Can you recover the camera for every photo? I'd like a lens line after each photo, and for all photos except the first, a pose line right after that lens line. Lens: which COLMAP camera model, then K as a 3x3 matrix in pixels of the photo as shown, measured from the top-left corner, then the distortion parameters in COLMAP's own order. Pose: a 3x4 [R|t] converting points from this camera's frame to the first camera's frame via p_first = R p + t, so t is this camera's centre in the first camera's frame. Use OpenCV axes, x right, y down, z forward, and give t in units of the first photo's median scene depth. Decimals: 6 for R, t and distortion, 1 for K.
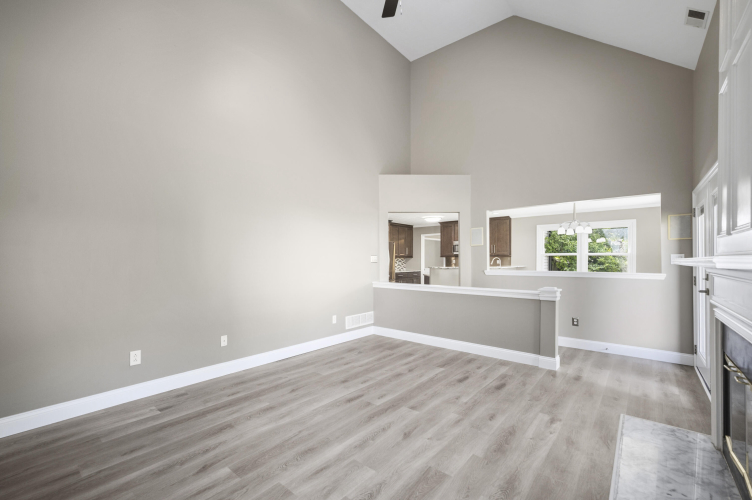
lens RADIAL K [[317.8, 0, 376.0], [0, 317.8, 250.0], [0, 0, 1]] dist [0.000544, 0.000057]
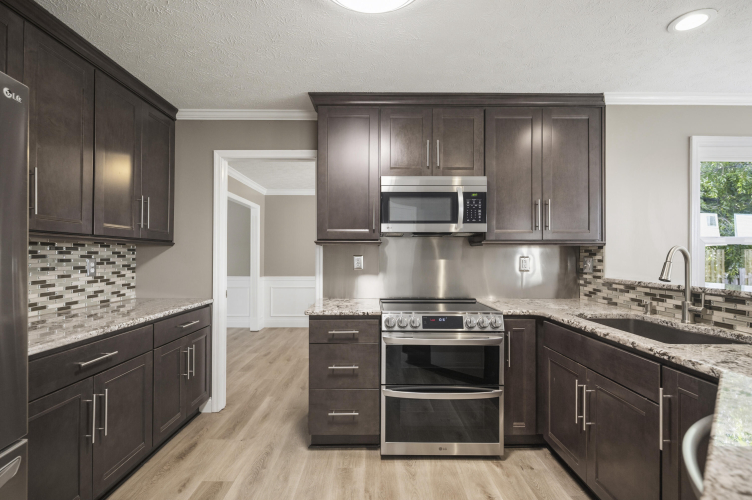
lens RADIAL K [[362.8, 0, 376.0], [0, 362.8, 250.0], [0, 0, 1]] dist [-0.000474, 0.000099]
pose [[0.764143, 0.010832, 0.644955, 0.057352], [-0.021790, 0.999722, 0.009026, 0.021838], [-0.644678, -0.020951, 0.764167, 0.695704]]
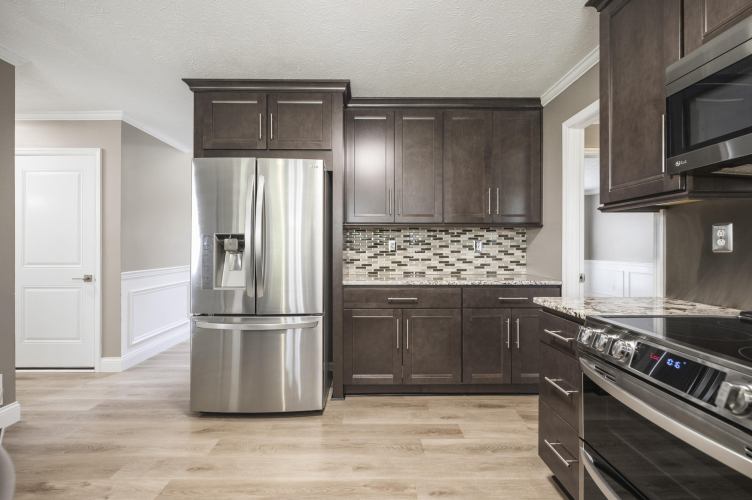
lens RADIAL K [[342.3, 0, 376.0], [0, 342.3, 250.0], [0, 0, 1]] dist [0.000988, 0.000036]
pose [[0.641845, 0.002305, -0.766831, 0.244589], [0.025930, 0.999358, 0.024707, 0.032369], [0.766396, -0.035742, 0.641373, 0.725809]]
